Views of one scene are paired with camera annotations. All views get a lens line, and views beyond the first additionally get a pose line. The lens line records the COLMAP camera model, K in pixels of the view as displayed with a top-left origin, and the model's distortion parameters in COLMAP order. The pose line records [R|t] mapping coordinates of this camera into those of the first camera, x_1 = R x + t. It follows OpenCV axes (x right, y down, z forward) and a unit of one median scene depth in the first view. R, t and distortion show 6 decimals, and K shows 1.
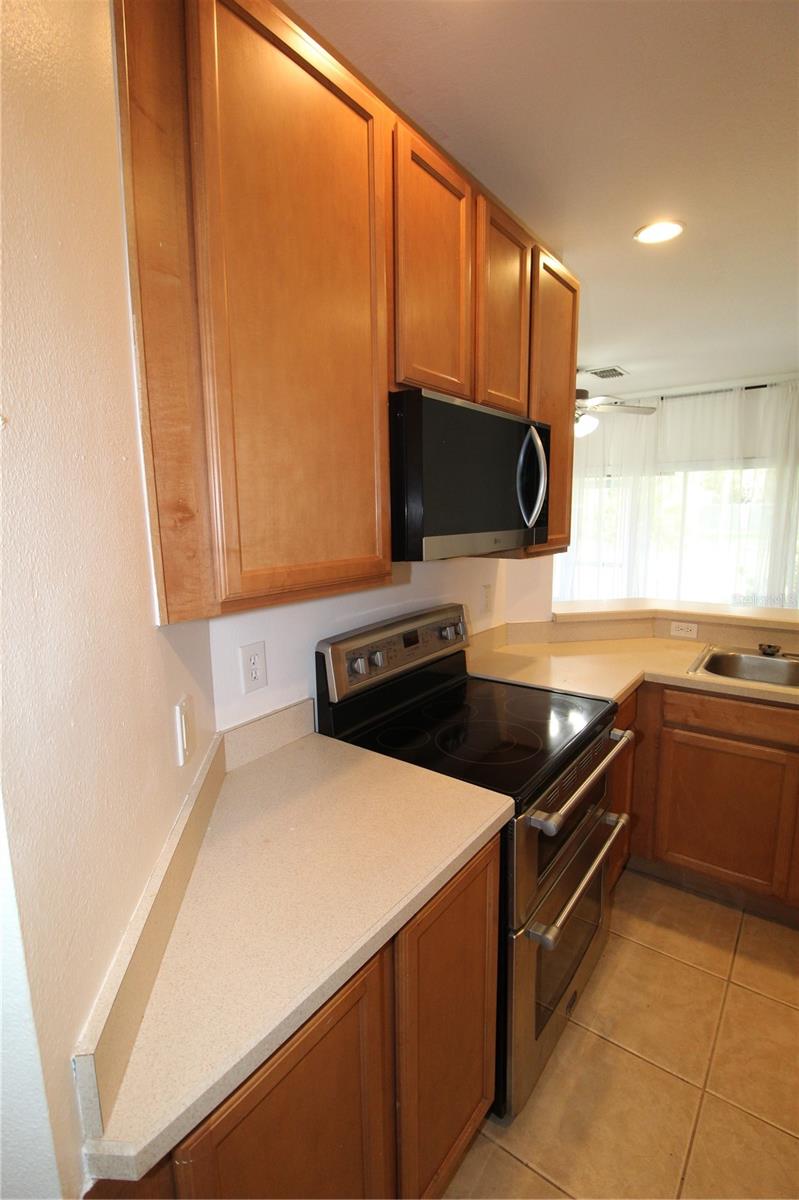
lens RADIAL K [[555.5, 0, 387.7], [0, 555.5, 595.8], [0, 0, 1]] dist [-0.000918, -0.011939]
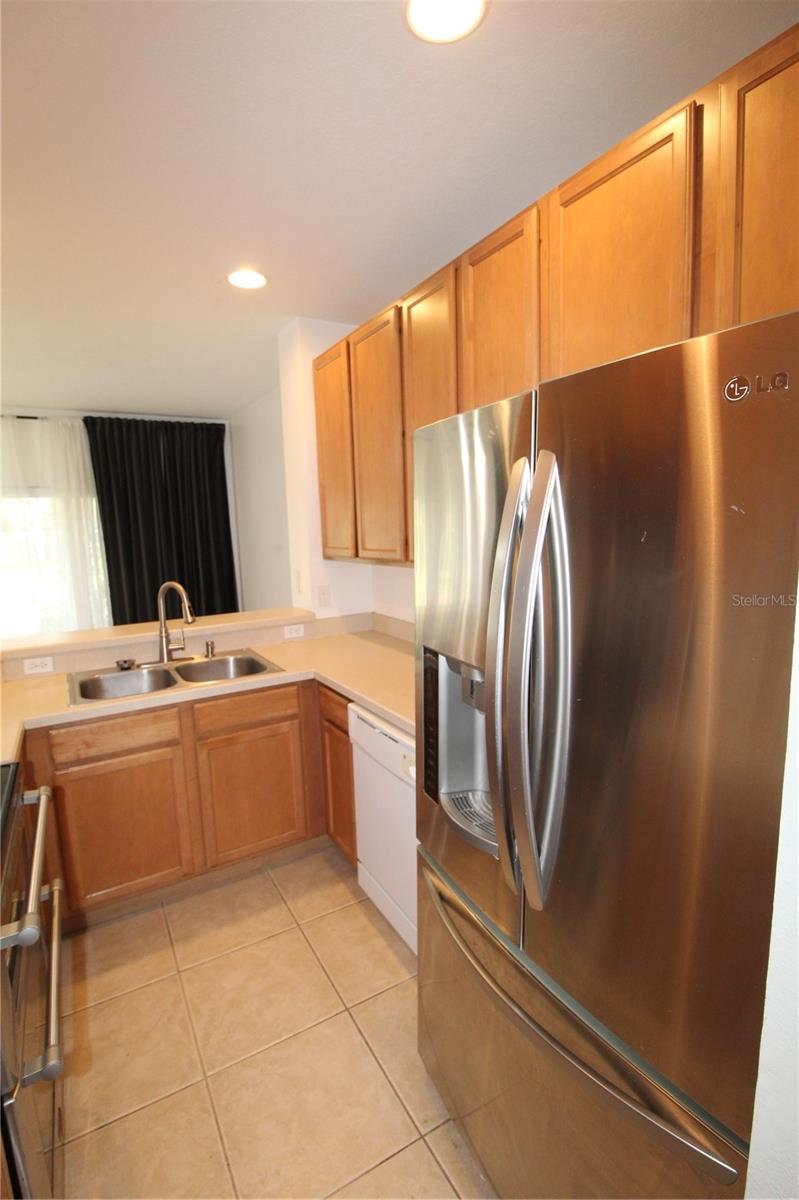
lens RADIAL K [[555.4, 0, 390.7], [0, 555.4, 598.0], [0, 0, 1]] dist [-0.000425, -0.013019]
pose [[0.383317, -0.121130, 0.915639, -0.115400], [0.164695, 0.984439, 0.061285, -0.015275], [-0.908814, 0.127309, 0.397302, 0.099452]]
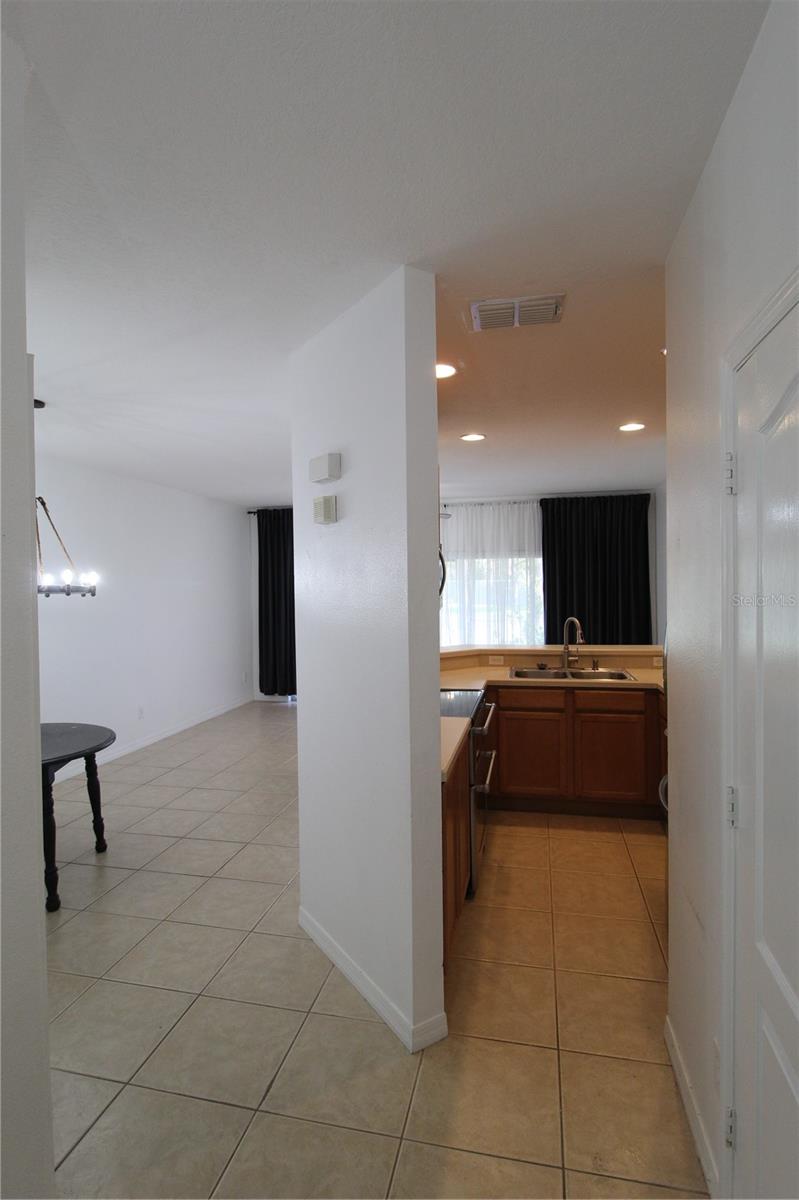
lens RADIAL K [[615.0, 0, 396.6], [0, 615.0, 594.5], [0, 0, 1]] dist [0.002479, 0.001889]
pose [[0.905648, -0.007188, 0.423970, -0.705595], [0.066590, 0.989861, -0.125462, 0.108230], [-0.418769, 0.141856, 0.896944, -0.751497]]
